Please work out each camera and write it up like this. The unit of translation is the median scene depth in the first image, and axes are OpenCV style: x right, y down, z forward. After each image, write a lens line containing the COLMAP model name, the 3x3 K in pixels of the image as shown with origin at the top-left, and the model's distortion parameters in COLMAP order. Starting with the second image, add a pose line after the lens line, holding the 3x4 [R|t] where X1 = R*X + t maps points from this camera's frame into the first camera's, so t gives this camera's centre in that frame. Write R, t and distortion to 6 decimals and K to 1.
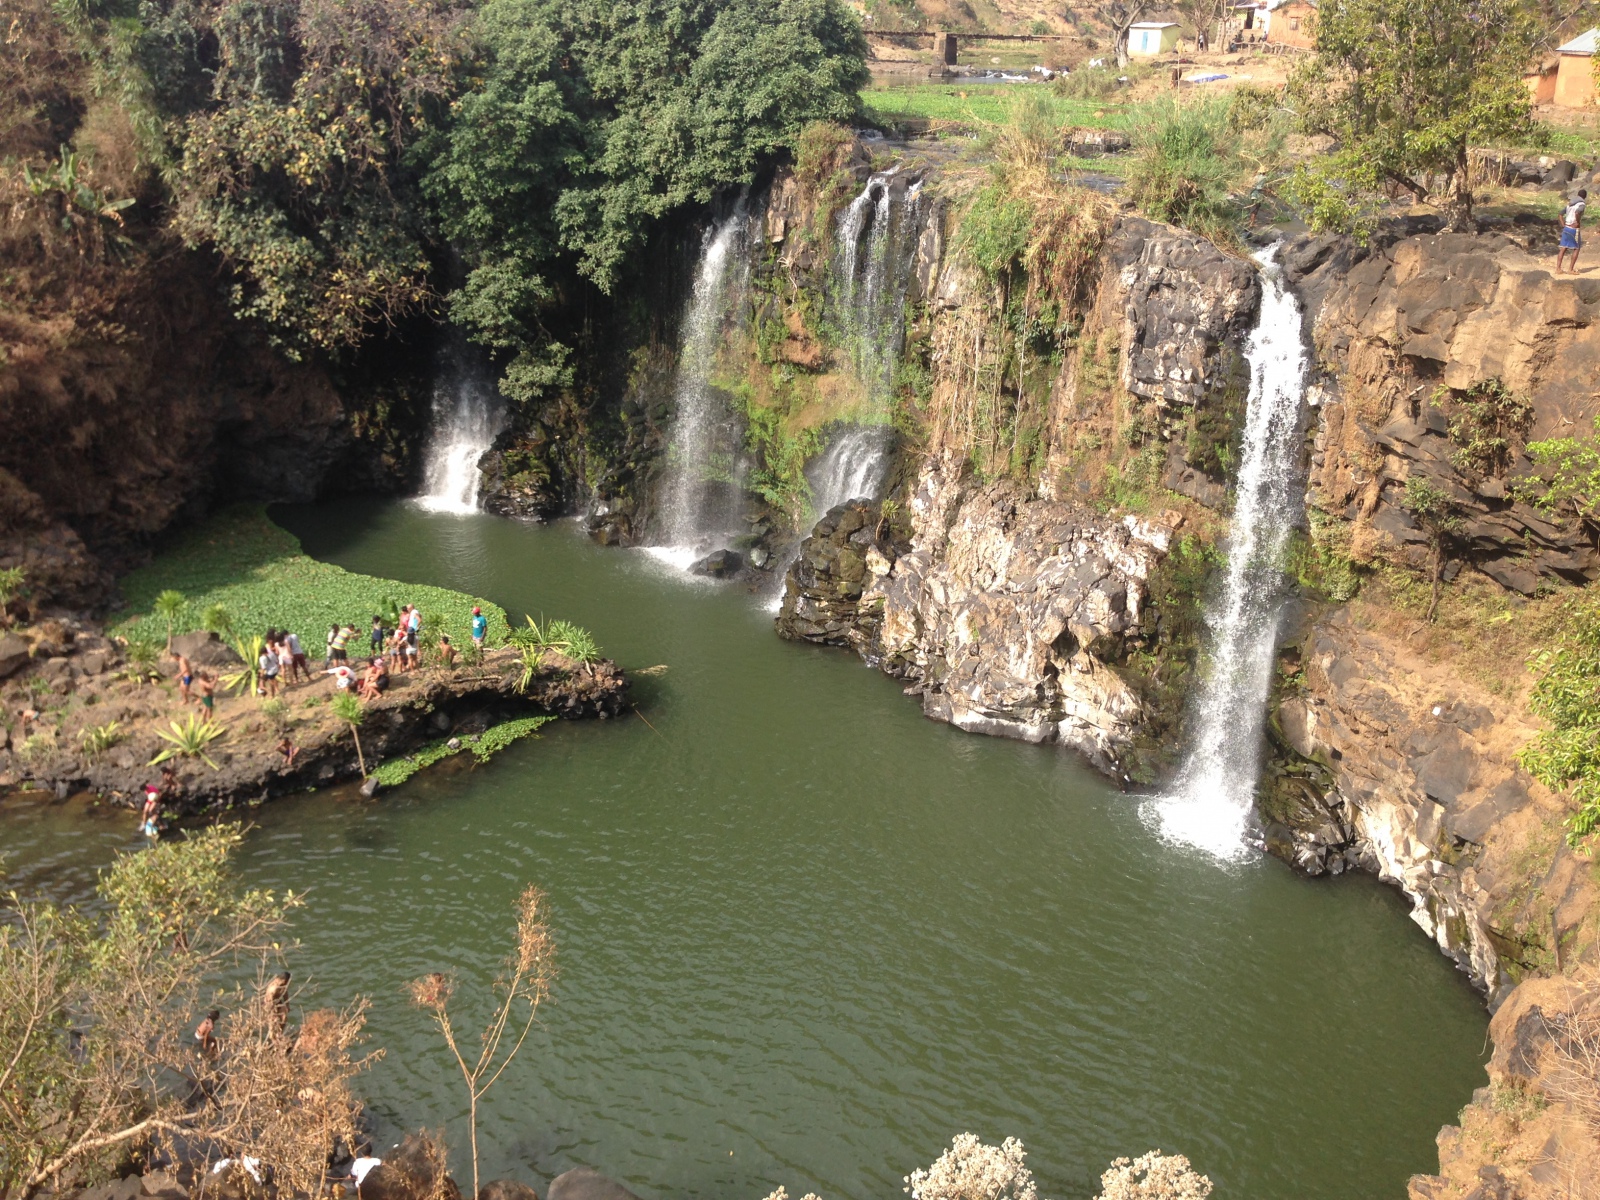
lens RADIAL K [[1527.8, 0, 800.0], [0, 1527.8, 600.0], [0, 0, 1]] dist [0.114690, -0.154313]
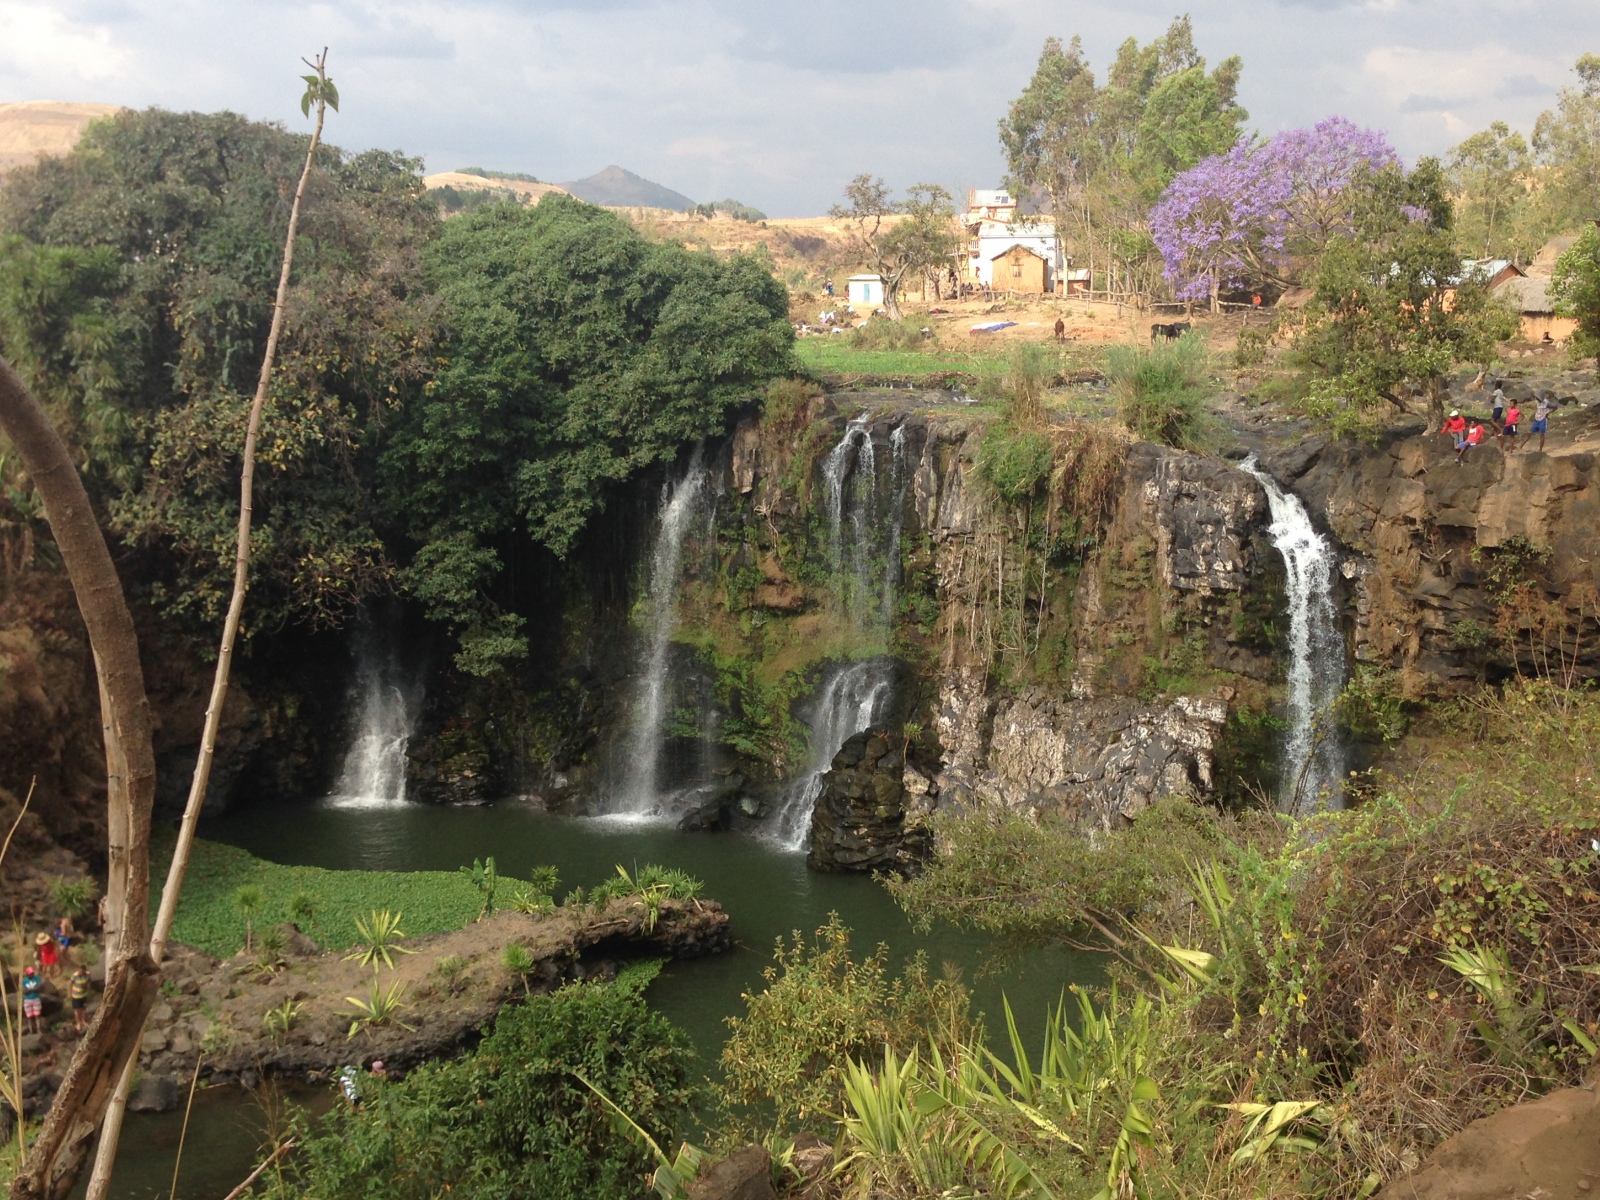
lens RADIAL K [[1953.3, 0, 800.0], [0, 1953.3, 600.0], [0, 0, 1]] dist [-0.007324, 0.451585]
pose [[0.957703, -0.082771, 0.275597, -0.402085], [0.134040, 0.975807, -0.172725, 0.077757], [-0.254633, 0.202360, 0.945628, -0.264163]]
